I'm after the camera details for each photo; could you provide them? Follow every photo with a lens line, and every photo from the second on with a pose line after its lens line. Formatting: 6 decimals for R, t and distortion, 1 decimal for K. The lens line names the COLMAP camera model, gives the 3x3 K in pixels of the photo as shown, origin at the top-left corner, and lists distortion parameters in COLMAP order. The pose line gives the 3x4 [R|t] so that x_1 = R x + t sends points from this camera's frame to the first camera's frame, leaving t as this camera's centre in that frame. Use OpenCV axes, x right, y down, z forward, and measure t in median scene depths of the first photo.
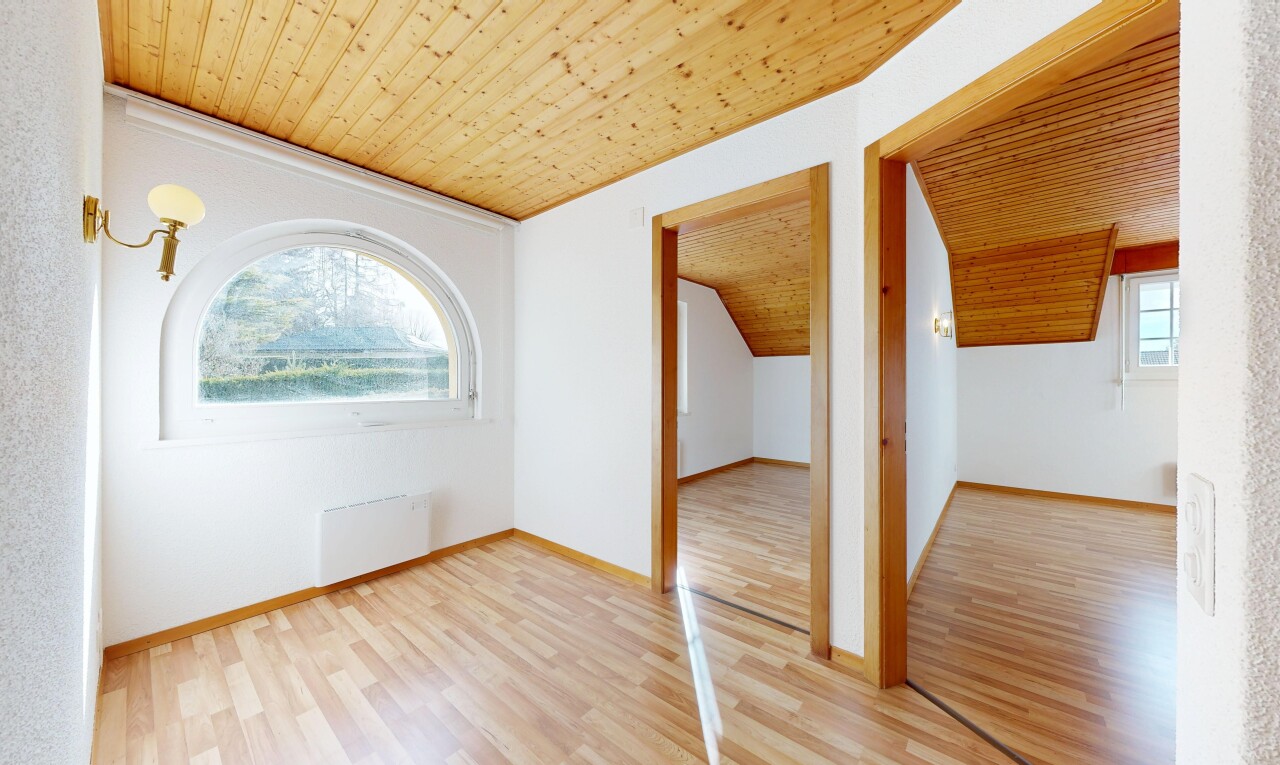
lens RADIAL K [[431.6, 0, 637.6], [0, 431.6, 381.1], [0, 0, 1]] dist [0.001051, -0.000011]
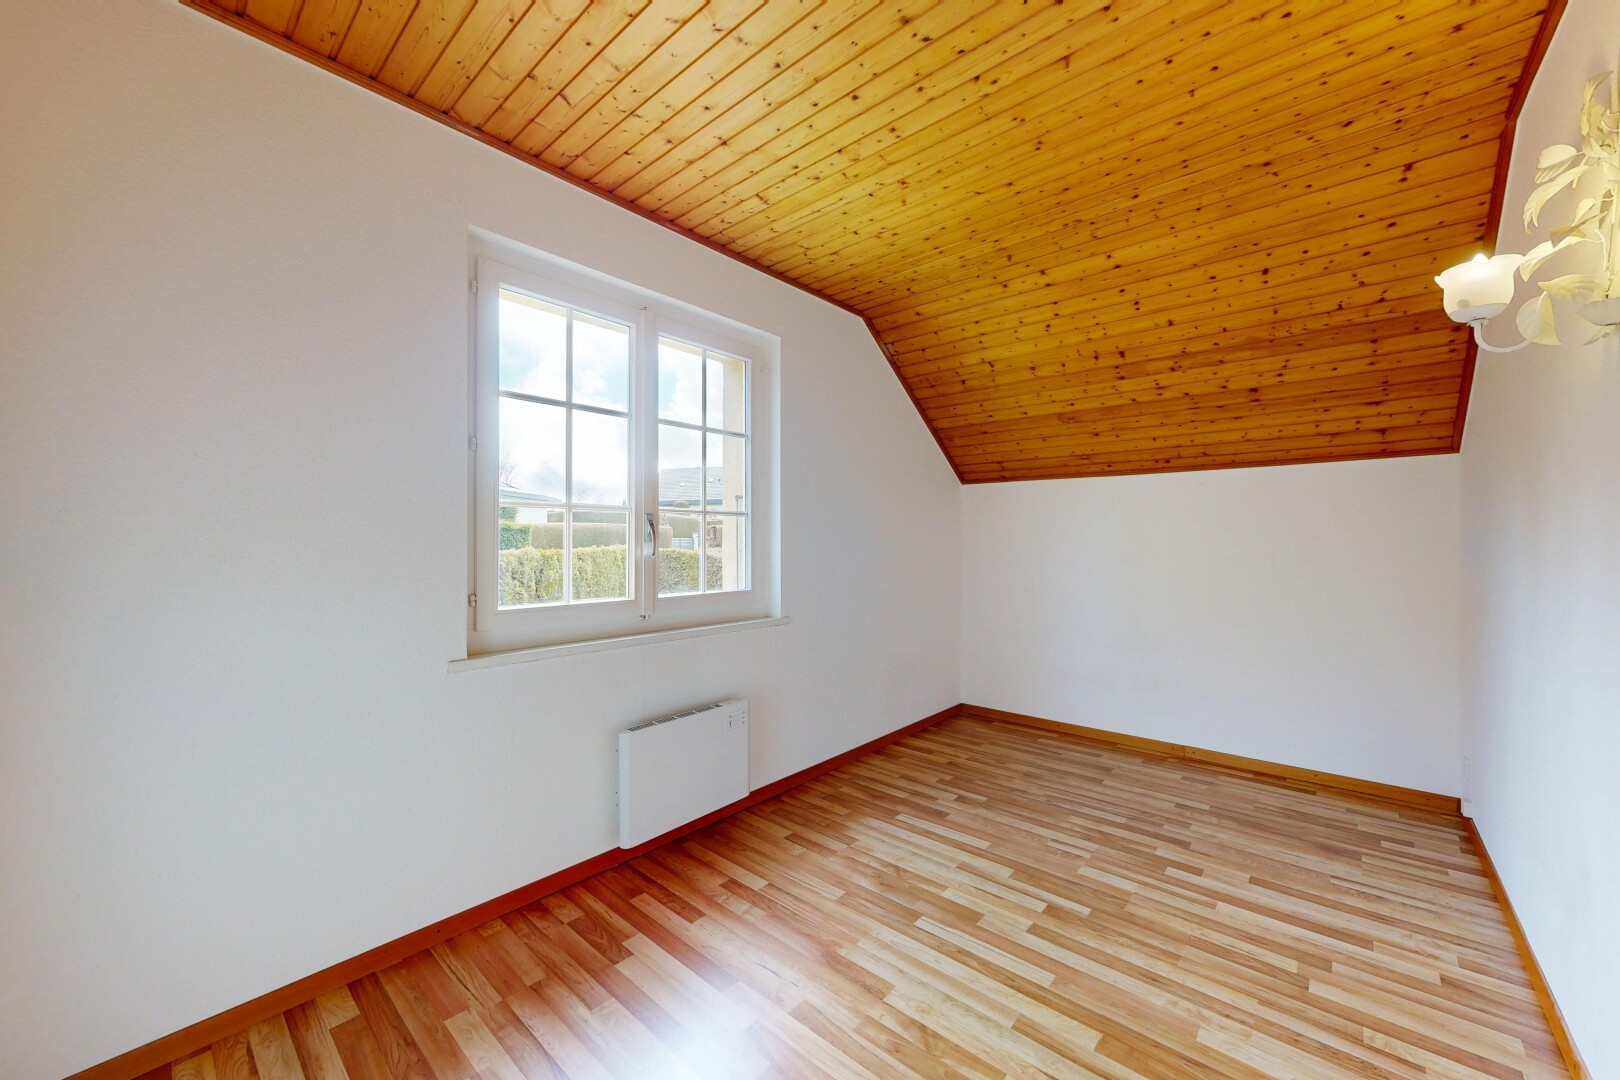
lens RADIAL K [[609.9, 0, 811.5], [0, 609.9, 540.3], [0, 0, 1]] dist [0.001885, 0.000198]
pose [[0.999897, -0.000122, -0.014362, 0.134843], [0.000181, 0.999992, 0.004077, 0.001109], [0.014362, -0.004079, 0.999889, 0.399531]]
